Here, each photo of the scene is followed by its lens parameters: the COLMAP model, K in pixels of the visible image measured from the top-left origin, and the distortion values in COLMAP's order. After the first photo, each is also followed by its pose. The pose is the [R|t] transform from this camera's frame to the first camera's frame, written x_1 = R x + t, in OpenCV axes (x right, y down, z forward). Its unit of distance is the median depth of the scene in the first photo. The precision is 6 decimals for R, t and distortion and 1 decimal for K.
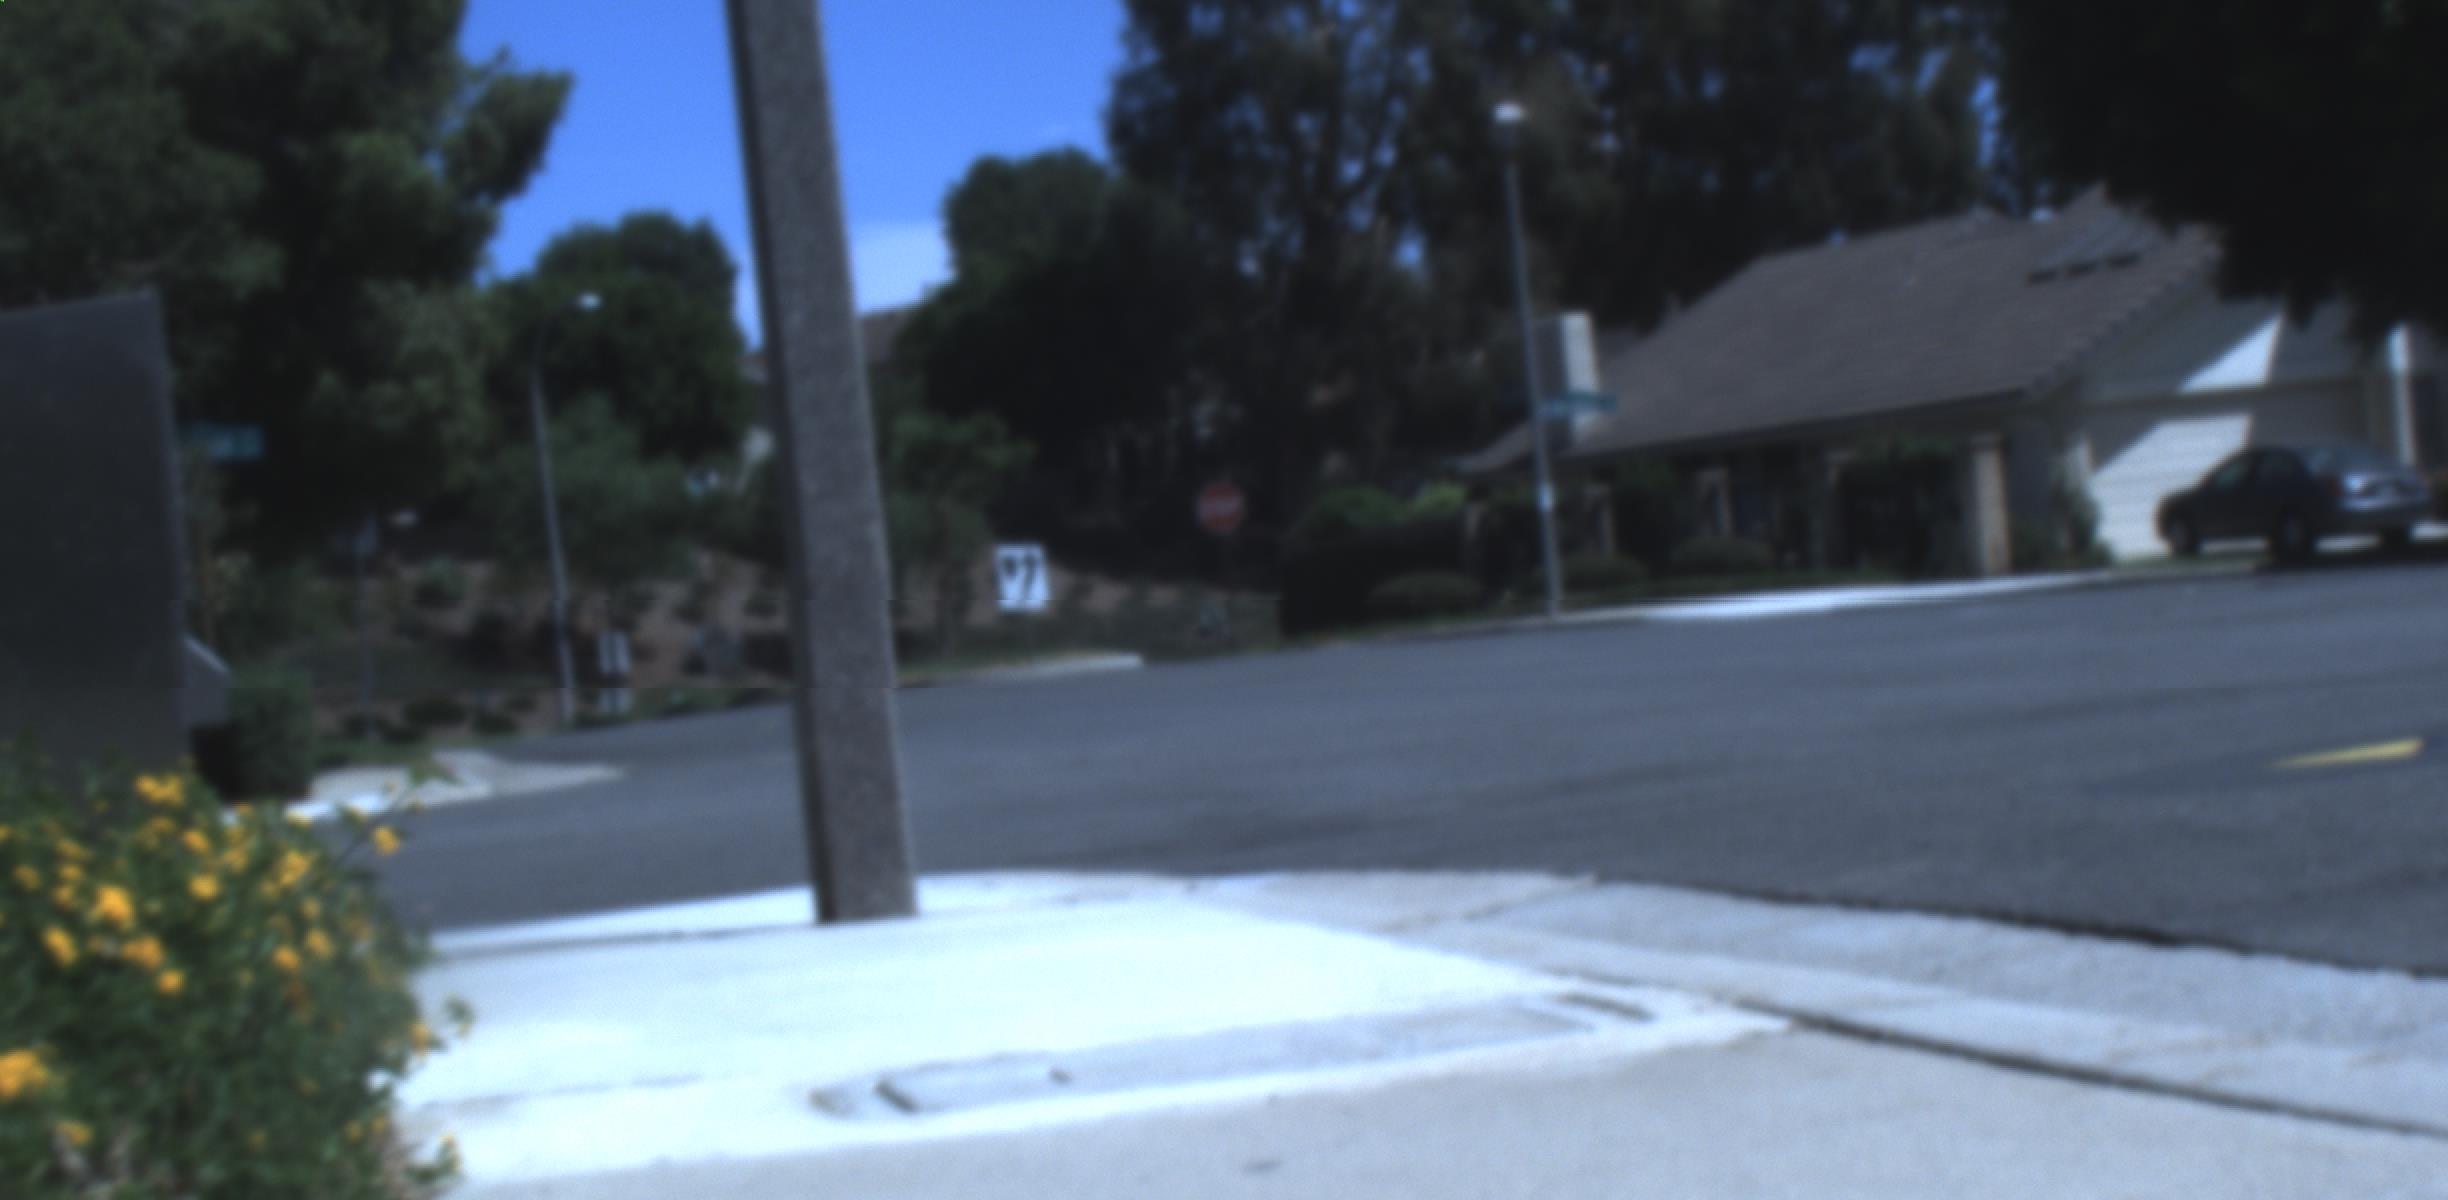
lens RADIAL K [[4909.9, 0, 1093.8], [0, 4909.9, 617.3], [0, 0, 1]] dist [-0.056458, 0.000000]
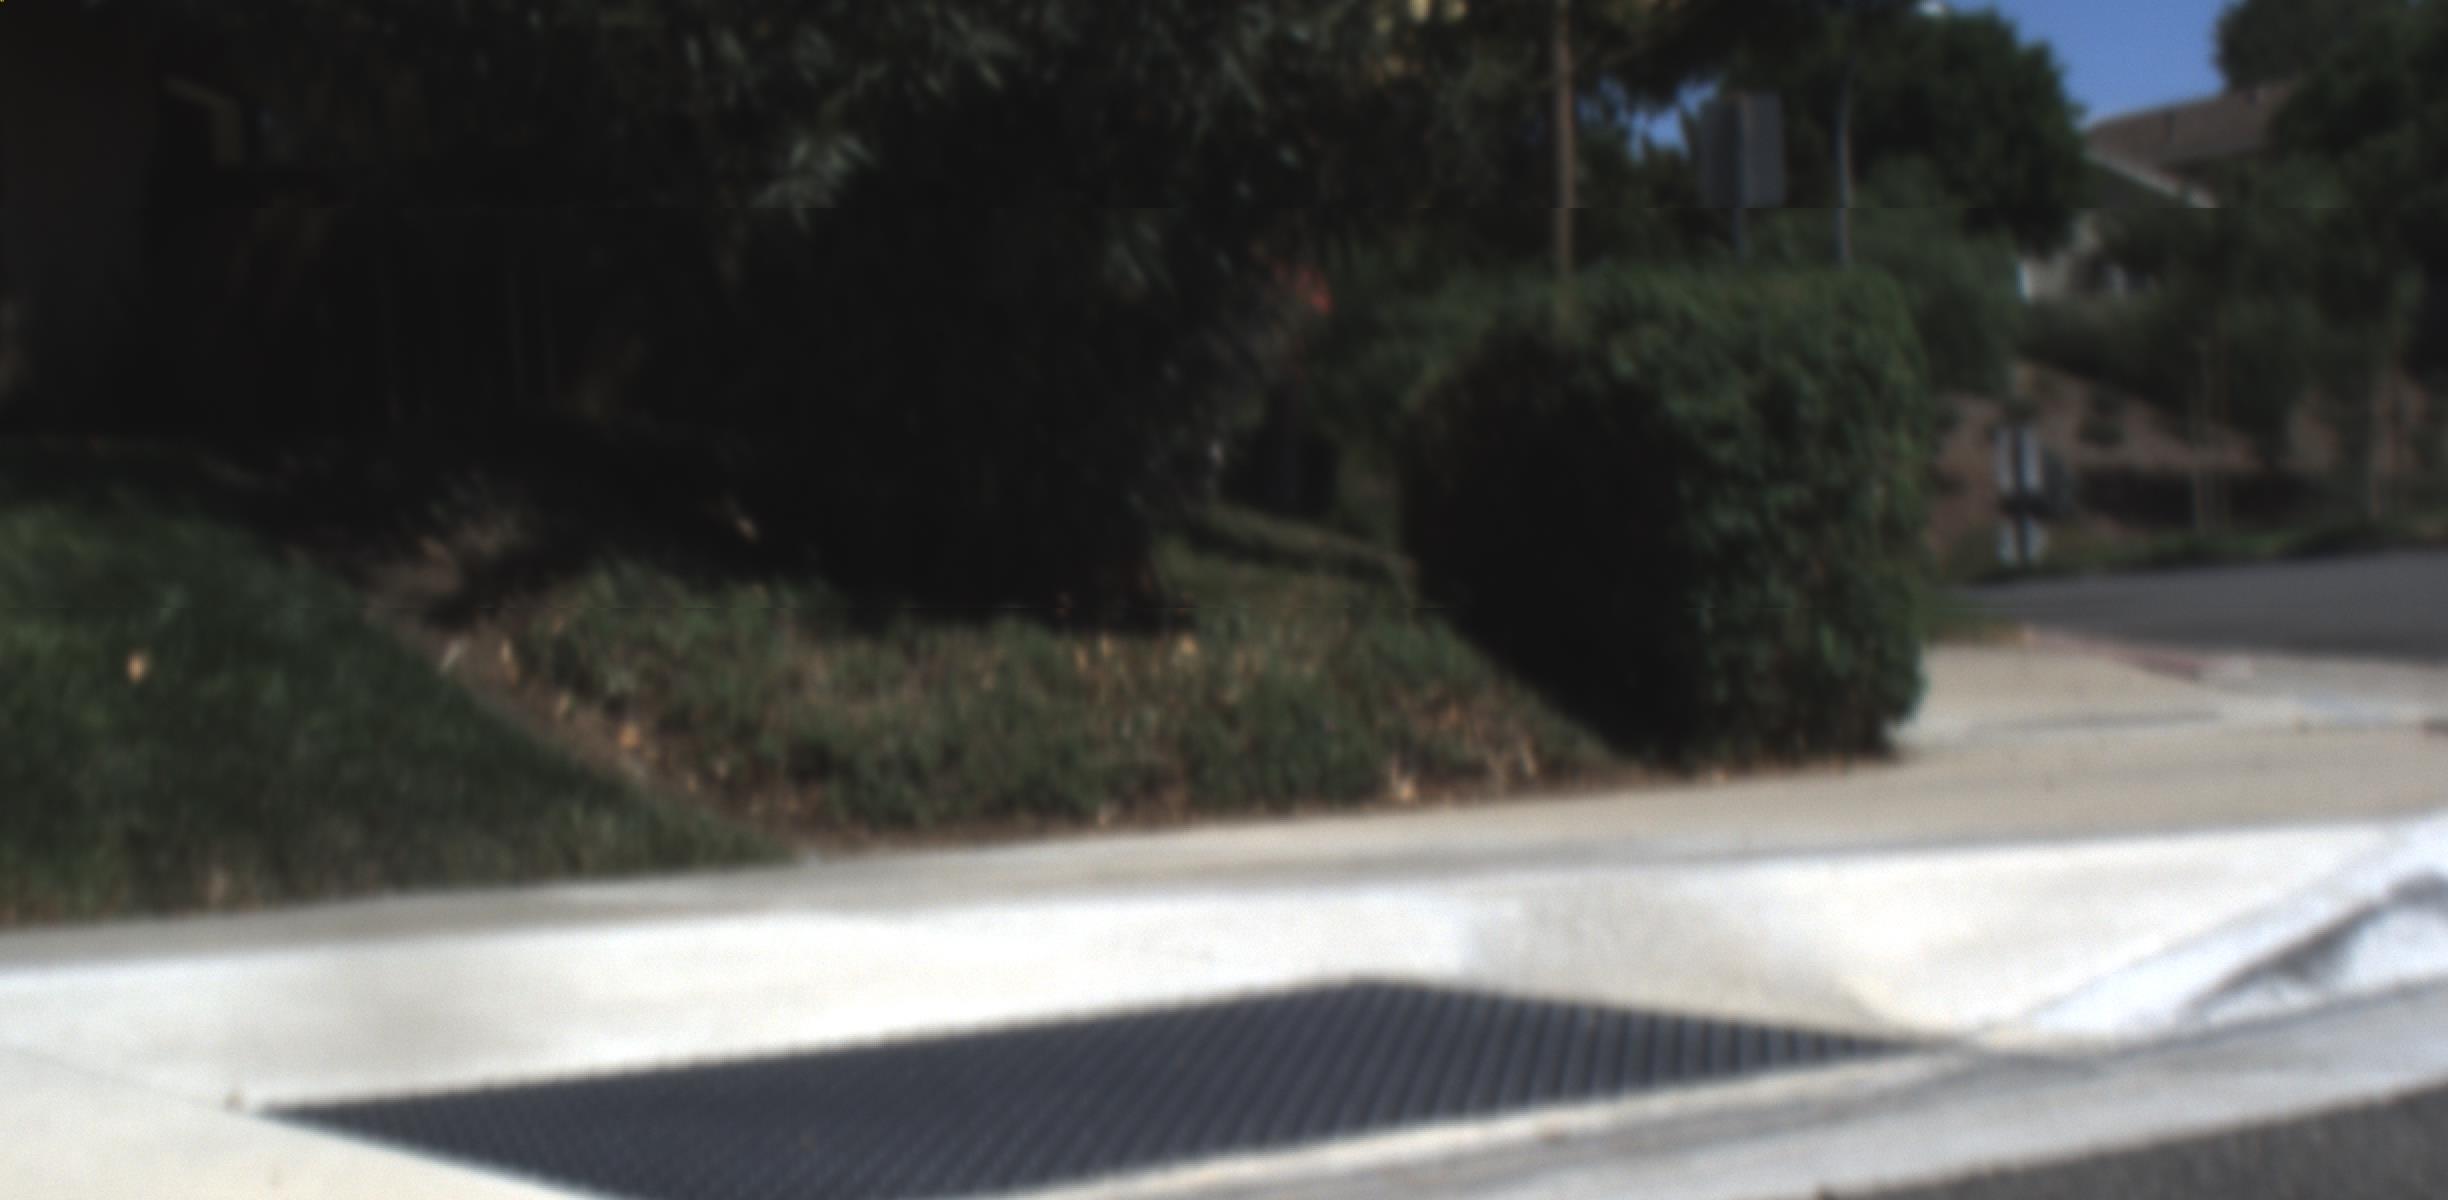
lens RADIAL K [[4909.9, 0, 1236.8], [0, 4909.9, 595.6], [0, 0, 1]] dist [-0.056458, 0.000000]
pose [[0.977029, 0.052194, -0.206617, -0.039187], [-0.047150, 0.998459, 0.029267, 0.006374], [0.207826, -0.018853, 0.977984, 0.203423]]
